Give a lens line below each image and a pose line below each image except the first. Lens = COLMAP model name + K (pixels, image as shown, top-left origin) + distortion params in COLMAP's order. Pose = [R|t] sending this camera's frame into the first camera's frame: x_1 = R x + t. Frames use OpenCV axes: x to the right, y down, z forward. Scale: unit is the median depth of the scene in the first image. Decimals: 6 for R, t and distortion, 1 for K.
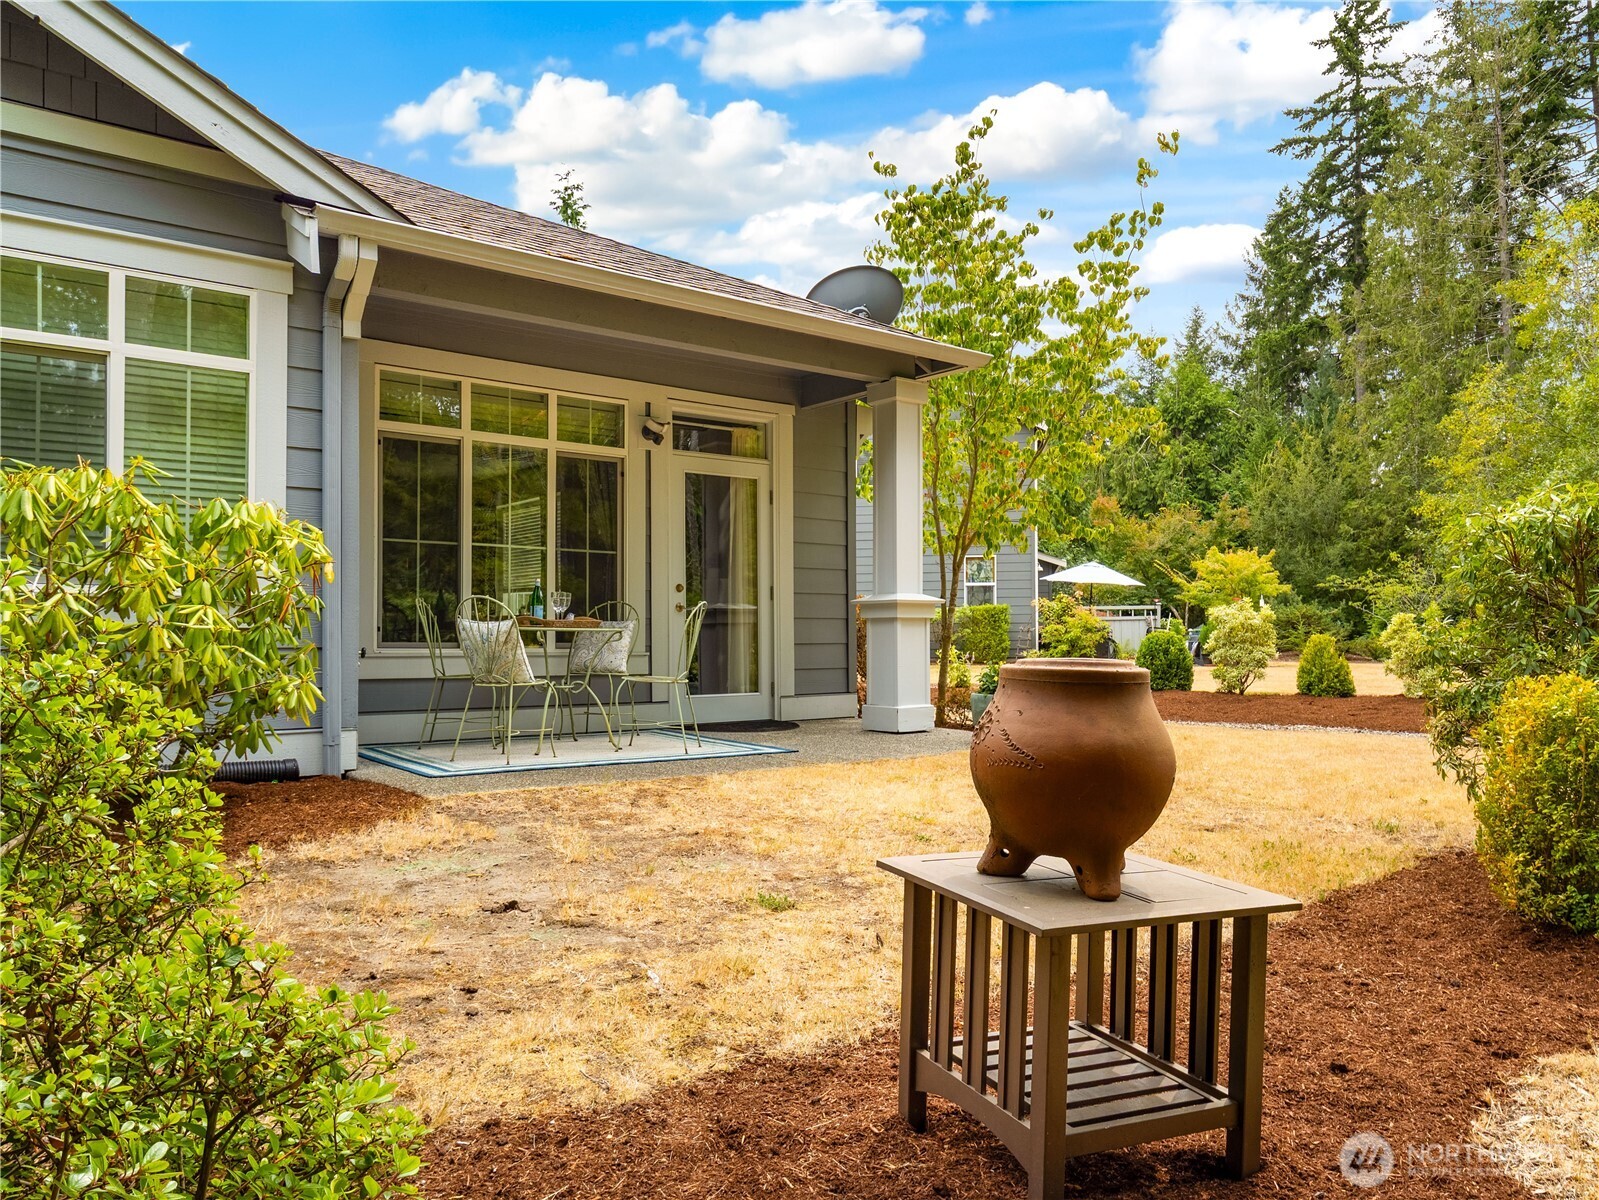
lens RADIAL K [[1189.8, 0, 804.8], [0, 1189.8, 629.5], [0, 0, 1]] dist [-0.000450, 0.003912]
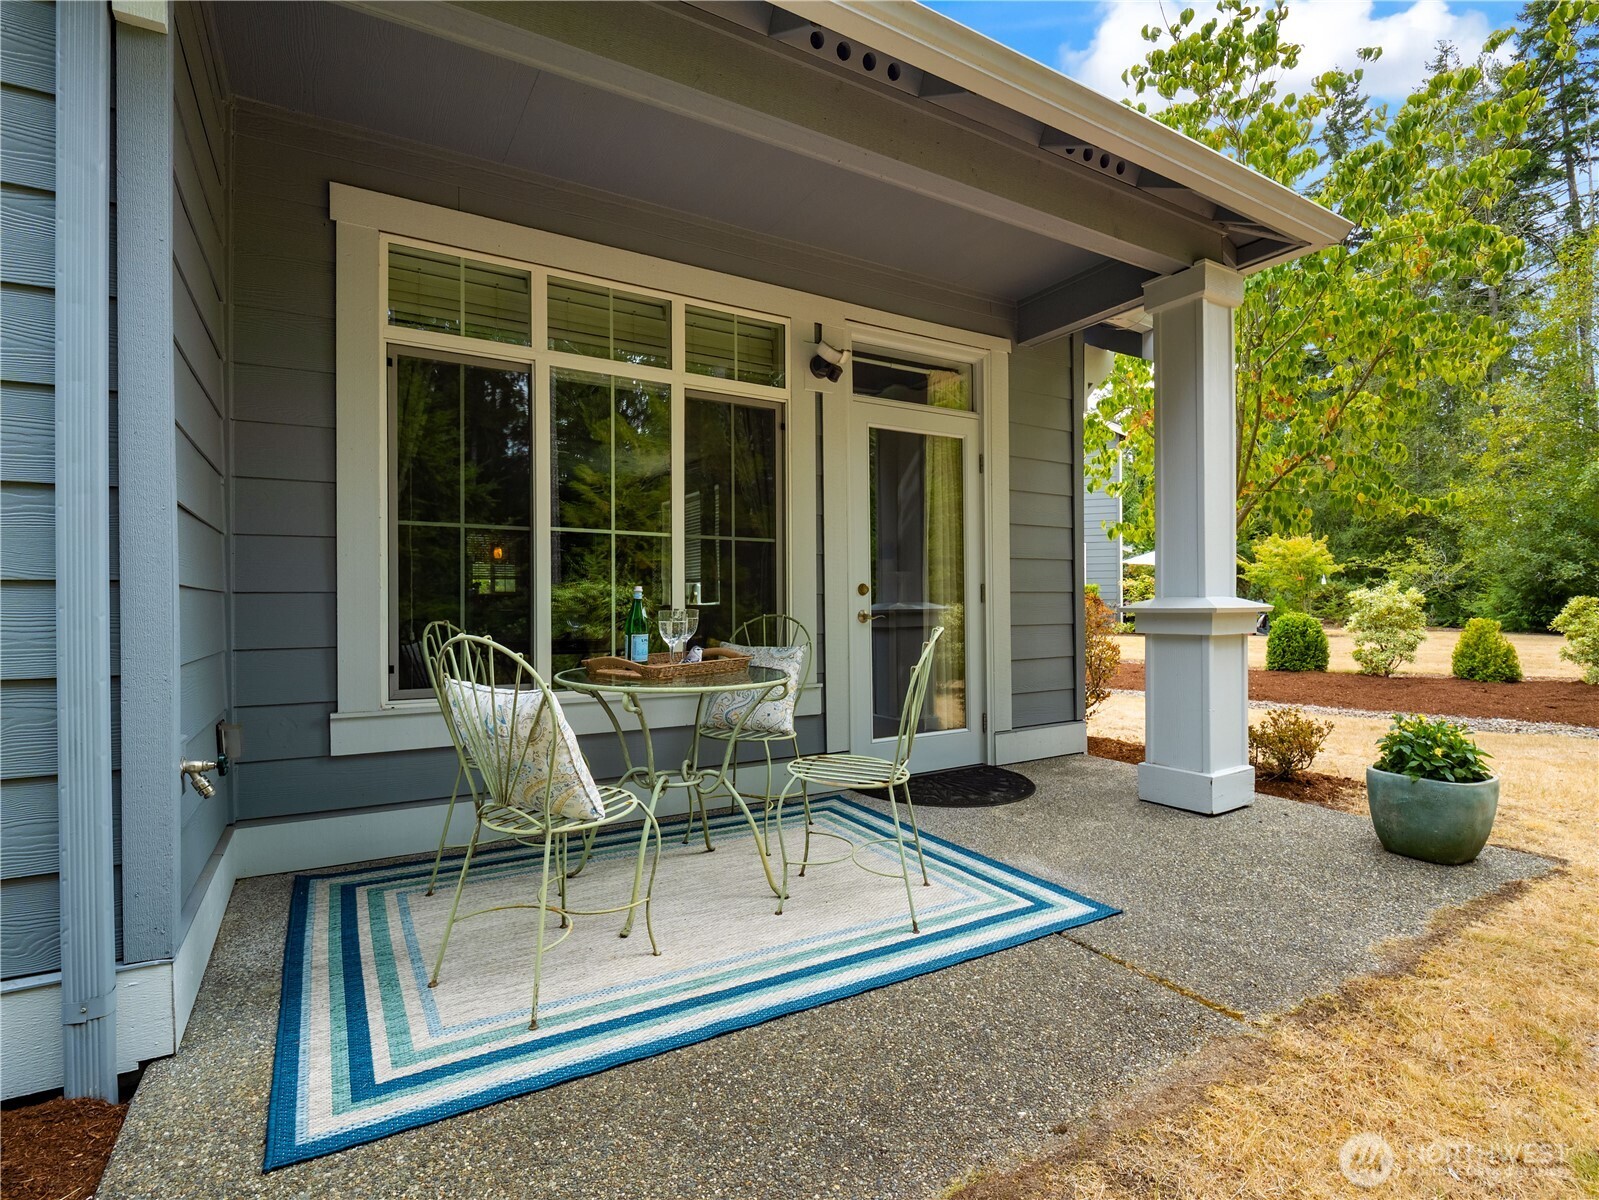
lens RADIAL K [[791.5, 0, 800.1], [0, 791.5, 621.1], [0, 0, 1]] dist [-0.013240, -0.000636]
pose [[0.992341, -0.003145, -0.123489, -0.081389], [0.006882, 0.999531, 0.029844, -0.029194], [0.123337, -0.030465, 0.991897, 0.508170]]
